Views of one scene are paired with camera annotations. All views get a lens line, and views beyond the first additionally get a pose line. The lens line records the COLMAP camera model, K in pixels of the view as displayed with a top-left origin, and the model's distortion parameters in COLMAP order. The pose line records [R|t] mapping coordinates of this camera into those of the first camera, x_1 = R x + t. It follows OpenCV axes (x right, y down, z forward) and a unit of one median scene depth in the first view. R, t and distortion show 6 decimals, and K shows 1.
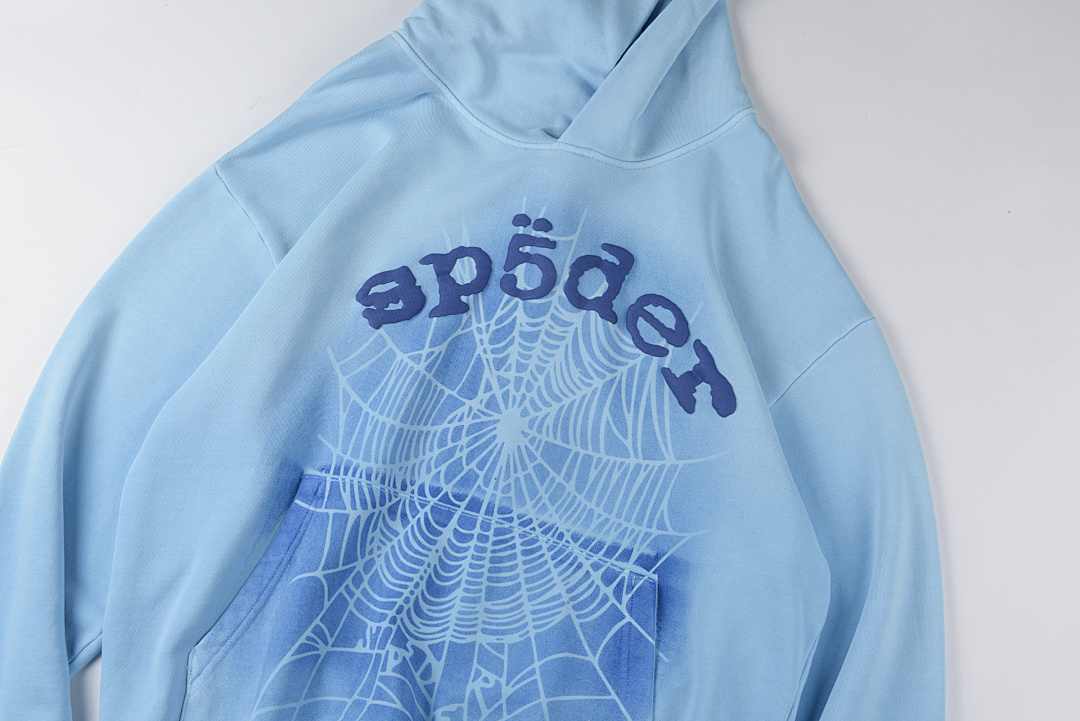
lens RADIAL K [[1497.2, 0, 540.0], [0, 1497.2, 360.5], [0, 0, 1]] dist [0.026312, -0.374827]
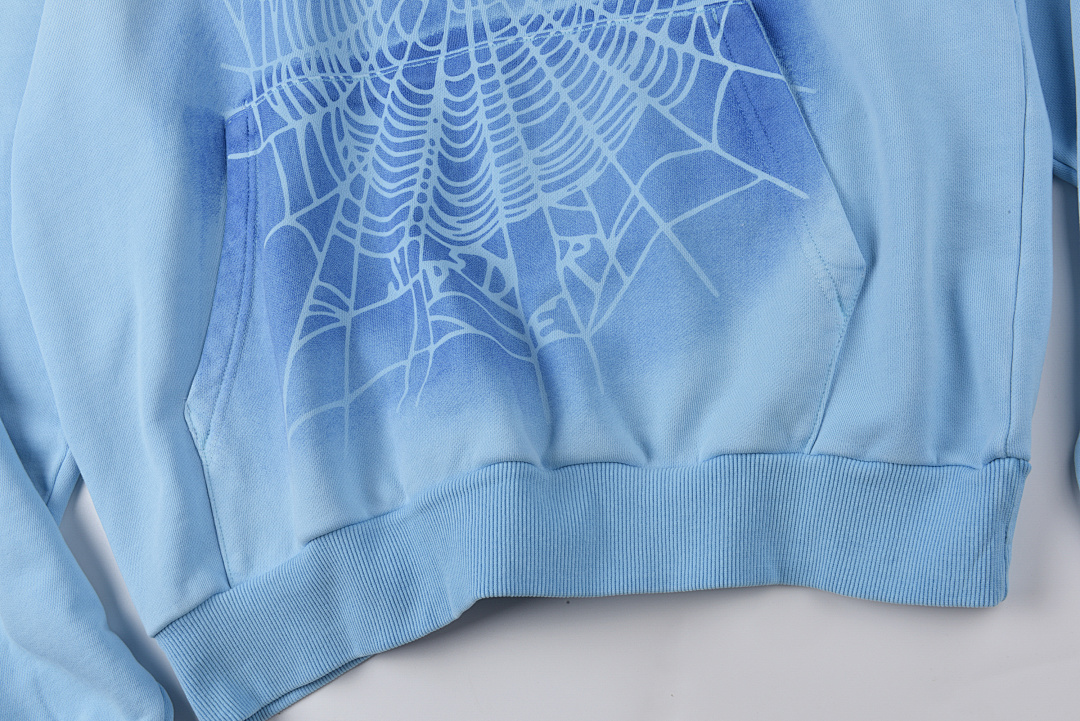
lens RADIAL K [[1497.2, 0, 540.0], [0, 1497.2, 360.5], [0, 0, 1]] dist [0.026312, -0.374827]
pose [[0.881767, -0.448102, -0.147280, 0.023833], [0.450845, 0.892457, -0.016104, 0.257163], [0.138657, -0.052201, 0.988964, 0.335895]]
